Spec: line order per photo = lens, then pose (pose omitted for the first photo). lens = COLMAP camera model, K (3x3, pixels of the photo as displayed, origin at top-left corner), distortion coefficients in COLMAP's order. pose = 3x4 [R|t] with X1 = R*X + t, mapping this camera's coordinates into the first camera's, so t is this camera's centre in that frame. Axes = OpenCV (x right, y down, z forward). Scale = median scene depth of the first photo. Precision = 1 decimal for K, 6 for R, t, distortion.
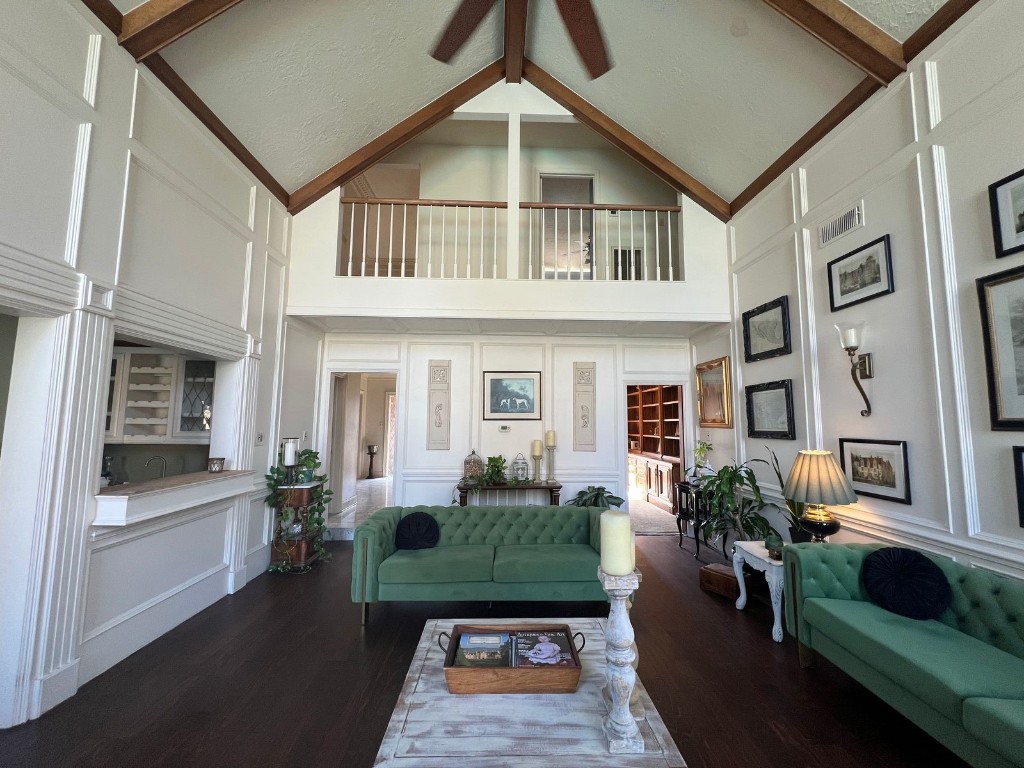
lens RADIAL K [[404.6, 0, 512.0], [0, 404.6, 384.0], [0, 0, 1]] dist [-0.000657, -0.000252]
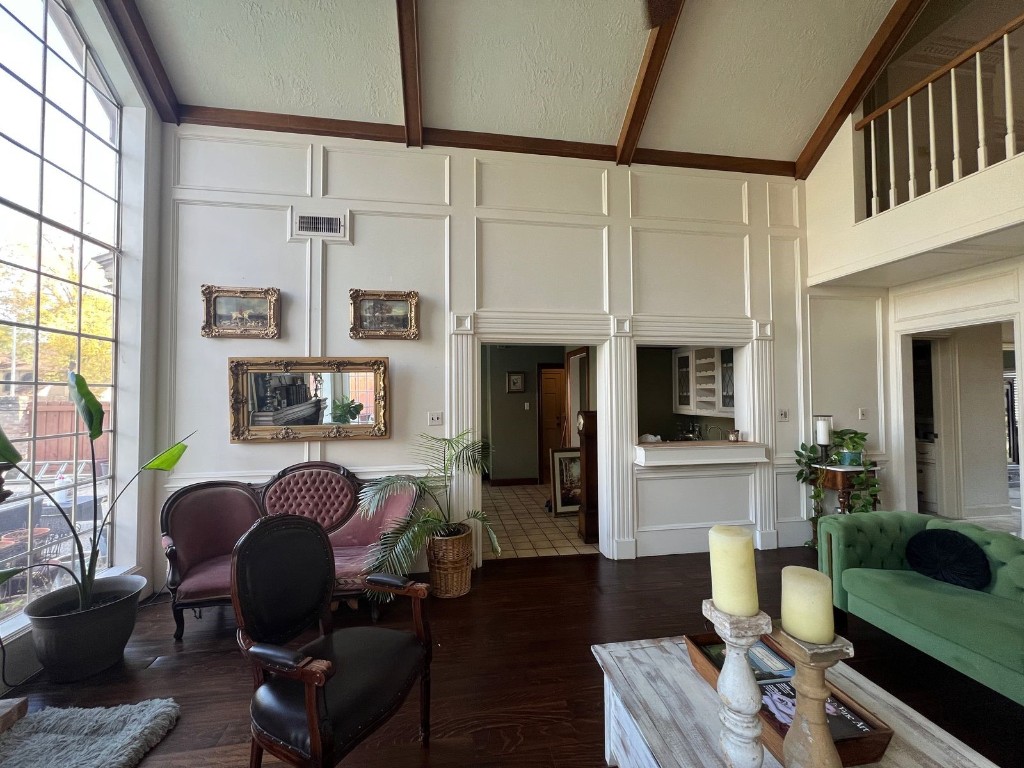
lens RADIAL K [[404.6, 0, 512.0], [0, 404.6, 384.0], [0, 0, 1]] dist [-0.000657, -0.000252]
pose [[0.126491, -0.040020, -0.991160, 0.332090], [0.103861, 0.994228, -0.026890, 0.011145], [0.986516, -0.099542, 0.129917, 0.188517]]
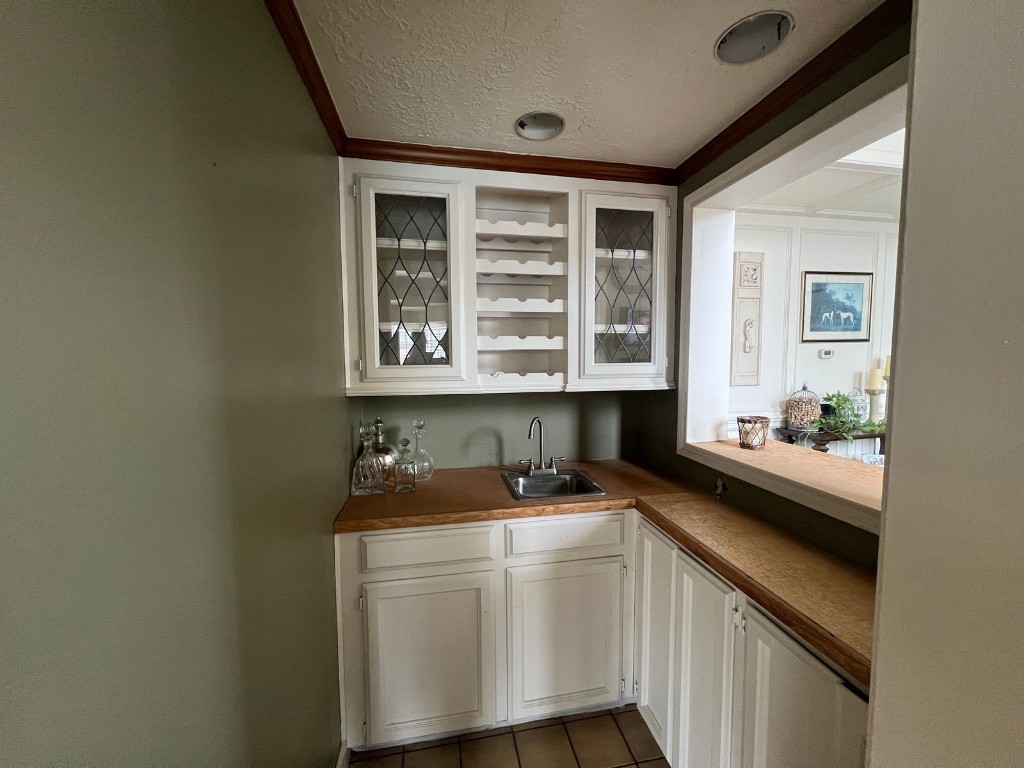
lens RADIAL K [[404.6, 0, 512.0], [0, 404.6, 384.0], [0, 0, 1]] dist [-0.000657, -0.000252]
pose [[0.987722, -0.027338, 0.153813, -0.953086], [0.000895, 0.985544, 0.169419, 0.057357], [-0.156221, -0.167201, 0.973467, 0.526016]]
